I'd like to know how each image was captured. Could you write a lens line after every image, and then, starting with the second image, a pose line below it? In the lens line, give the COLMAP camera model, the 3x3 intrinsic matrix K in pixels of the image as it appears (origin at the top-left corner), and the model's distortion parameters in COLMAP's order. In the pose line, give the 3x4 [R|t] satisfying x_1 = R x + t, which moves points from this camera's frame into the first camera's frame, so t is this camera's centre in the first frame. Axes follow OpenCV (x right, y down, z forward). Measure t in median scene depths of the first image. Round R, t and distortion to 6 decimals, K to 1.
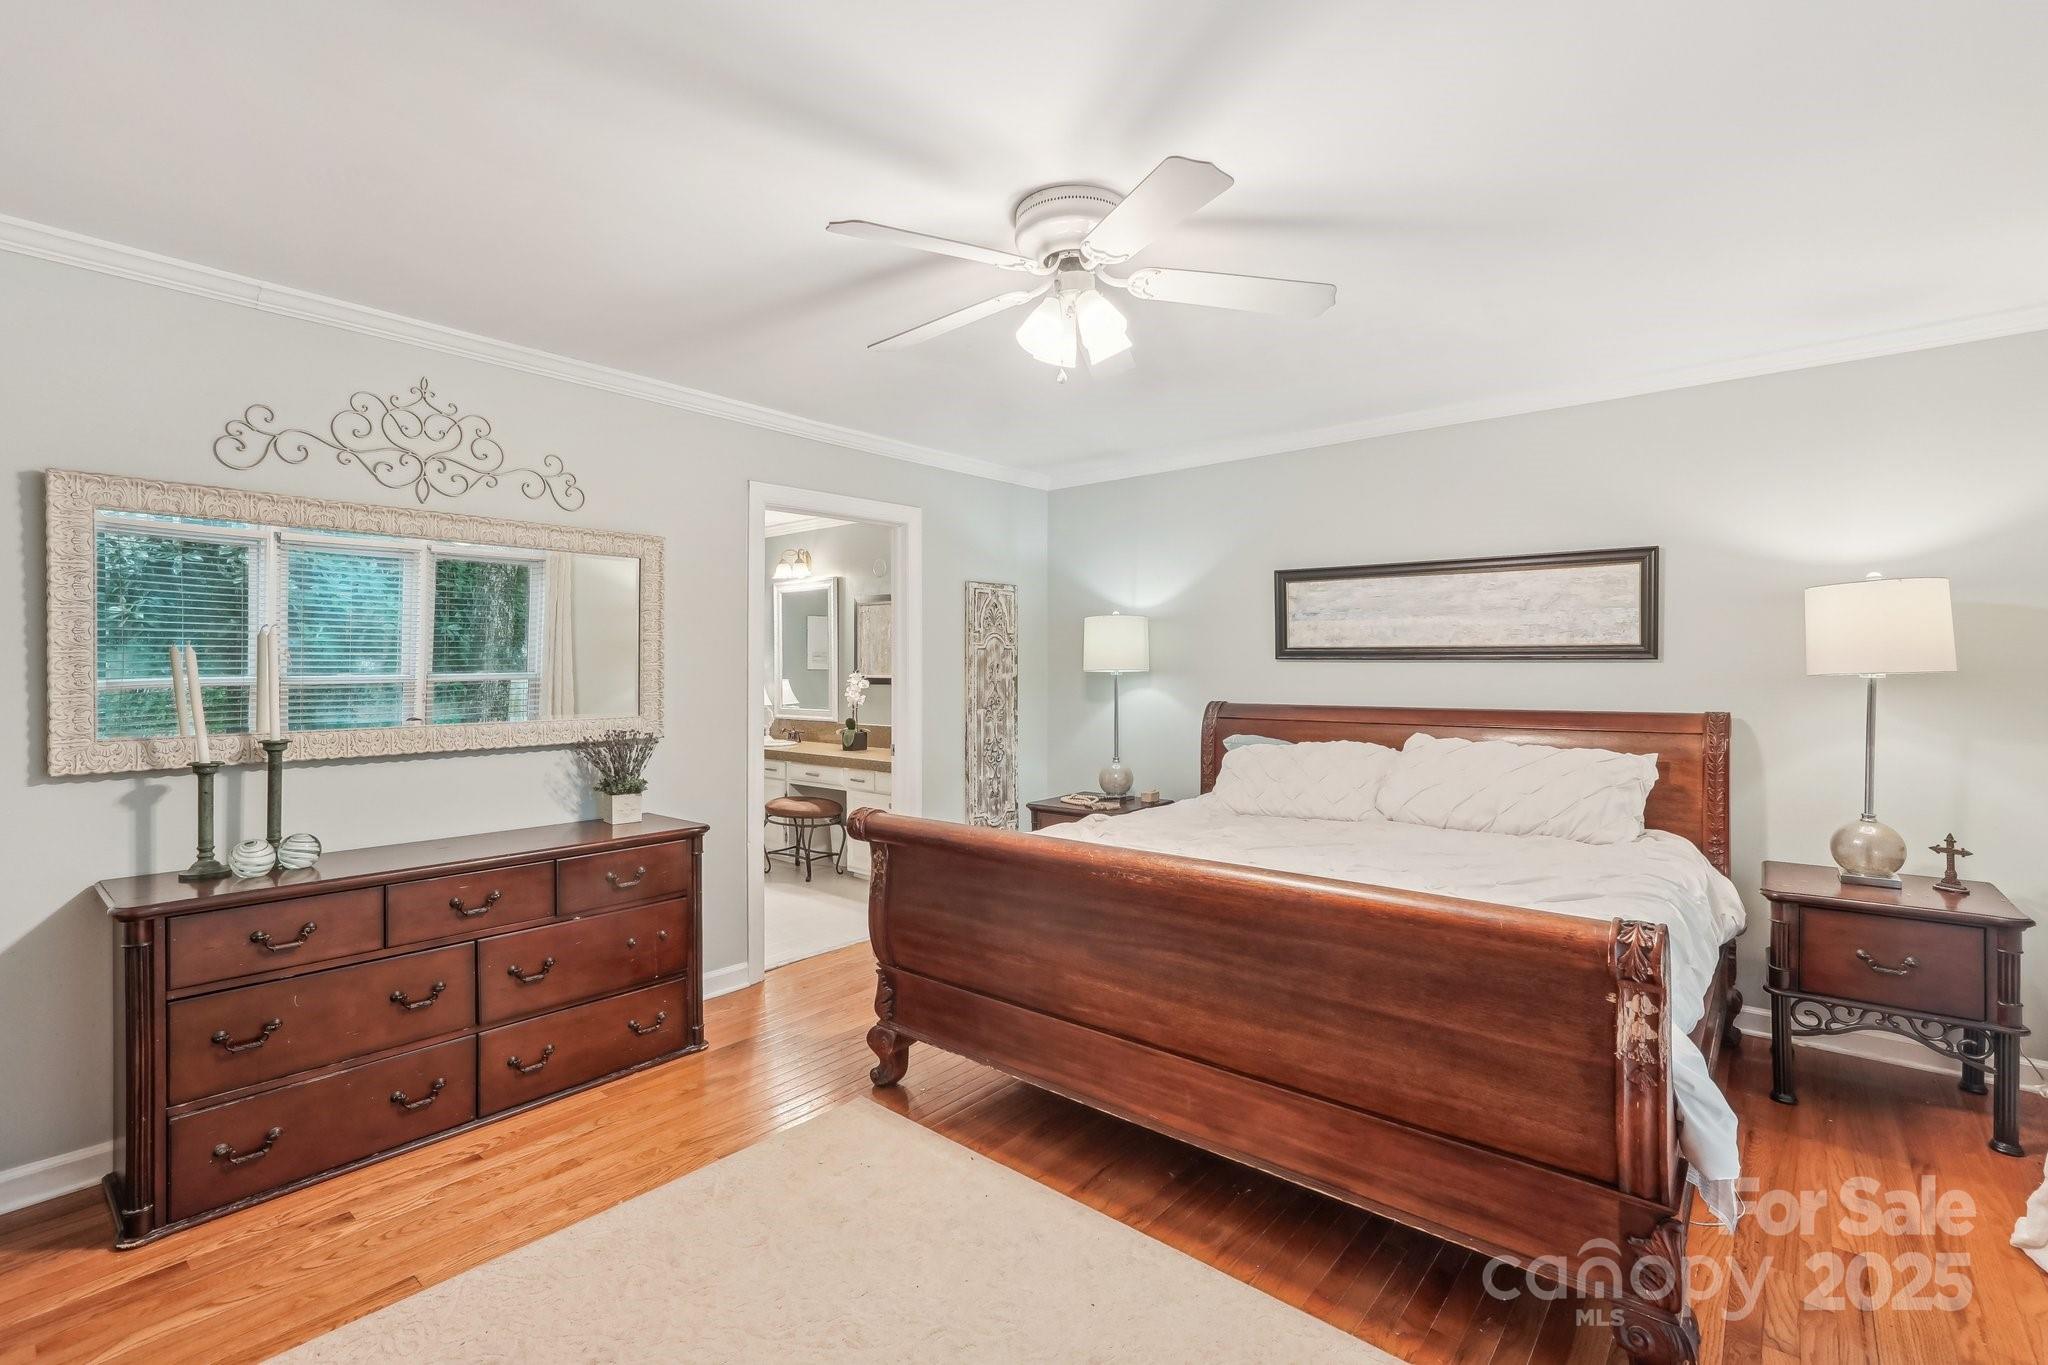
lens RADIAL K [[911.0, 0, 1024.0], [0, 911.0, 682.5], [0, 0, 1]] dist [-0.000019, 0.000346]
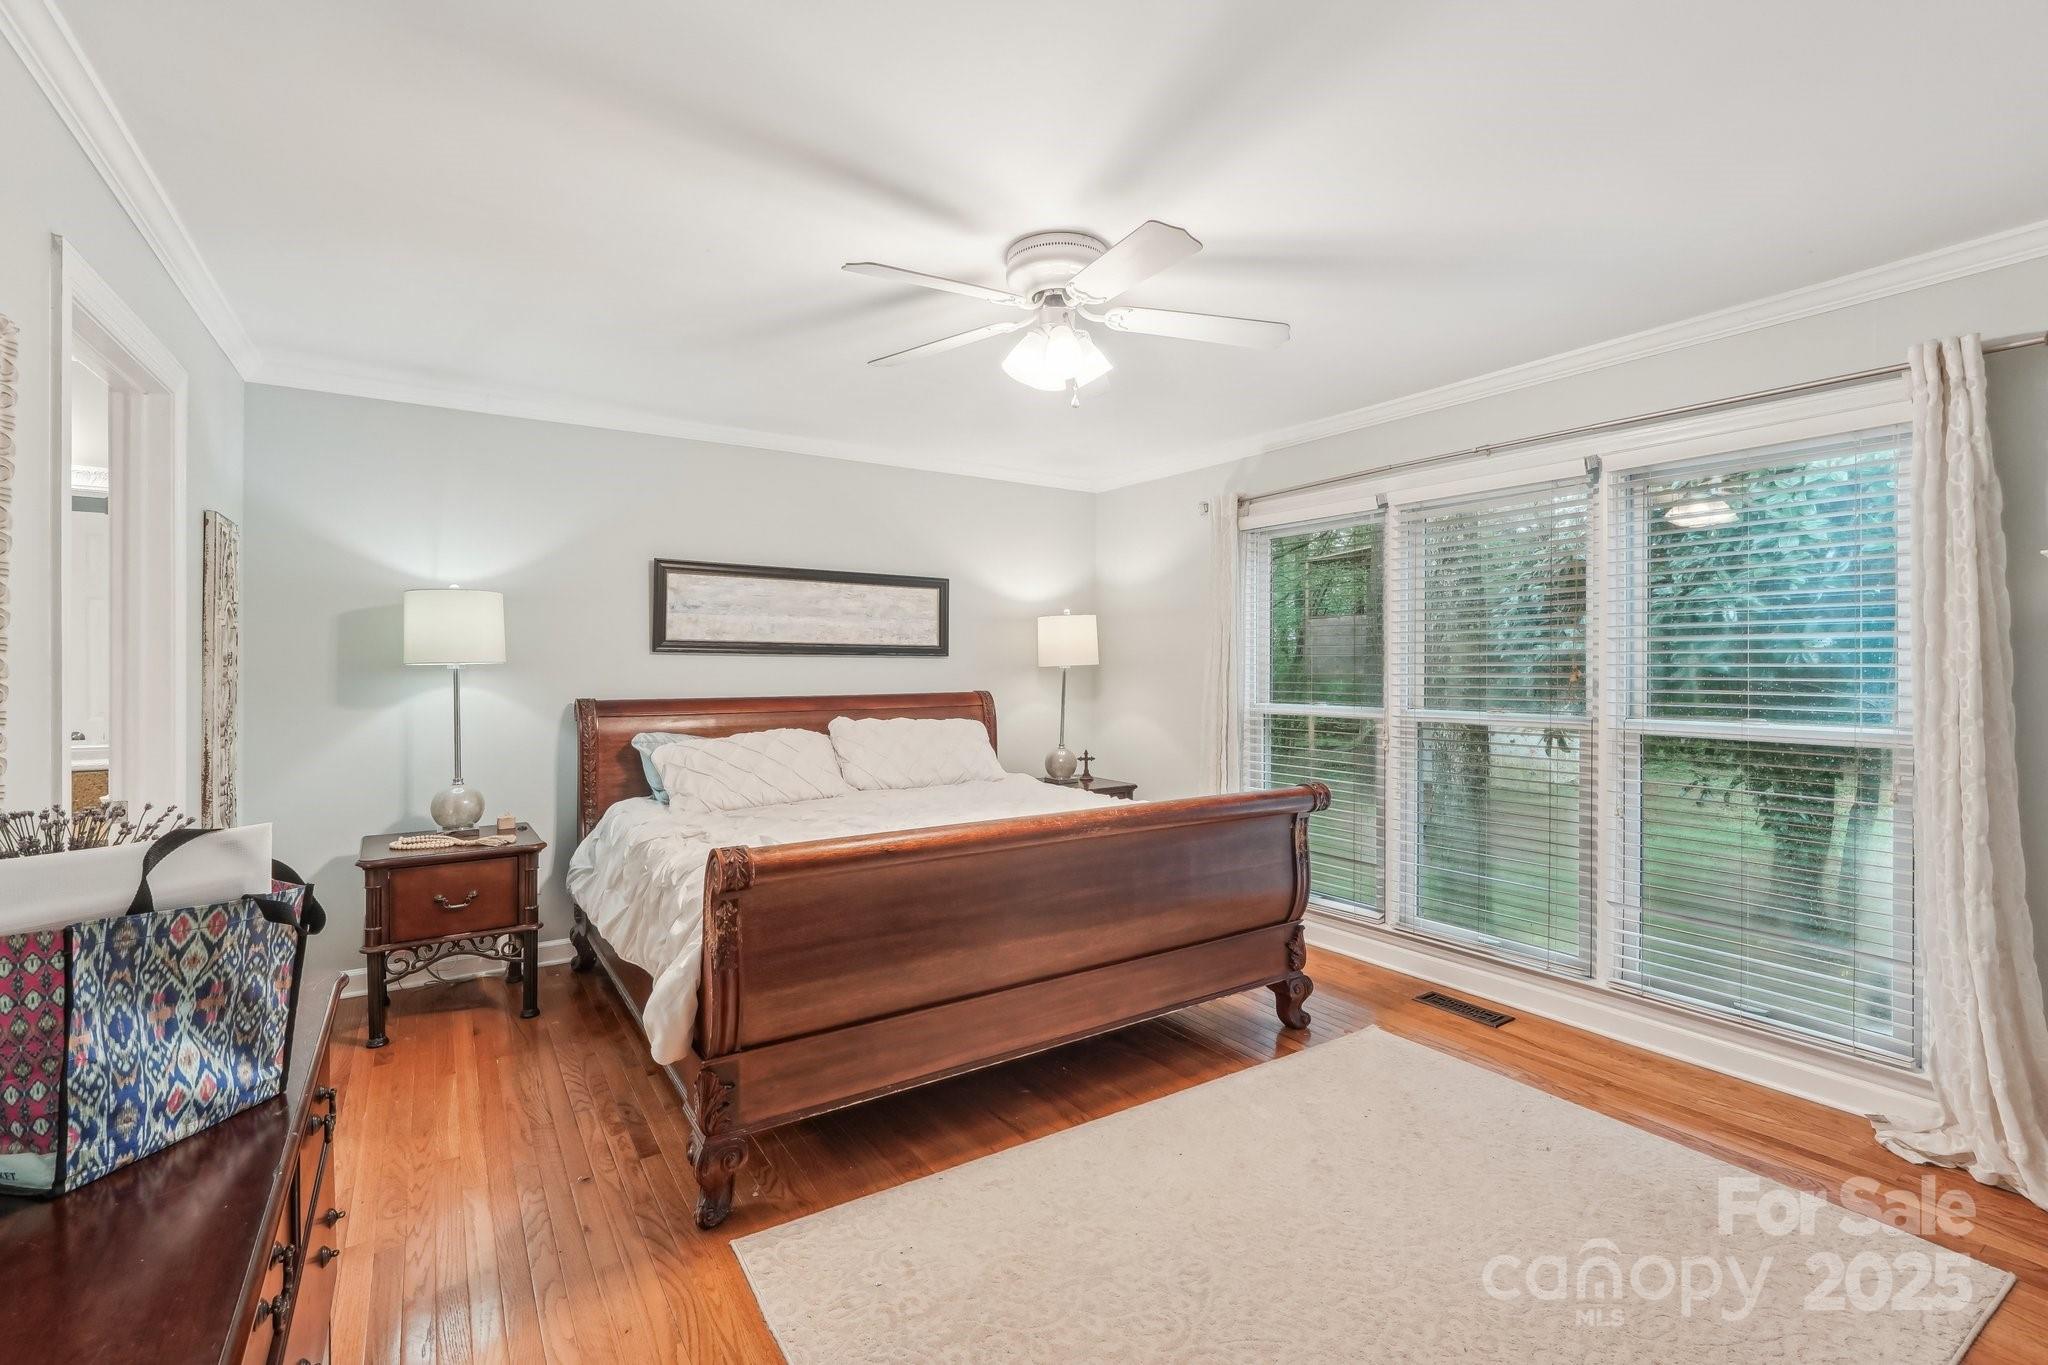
lens RADIAL K [[917.5, 0, 1033.6], [0, 917.5, 670.3], [0, 0, 1]] dist [-0.000806, 0.000117]
pose [[0.277413, -0.007544, 0.960721, -0.622507], [0.010760, 0.999931, 0.004745, -0.007696], [-0.960691, 0.009021, 0.277475, 0.418368]]
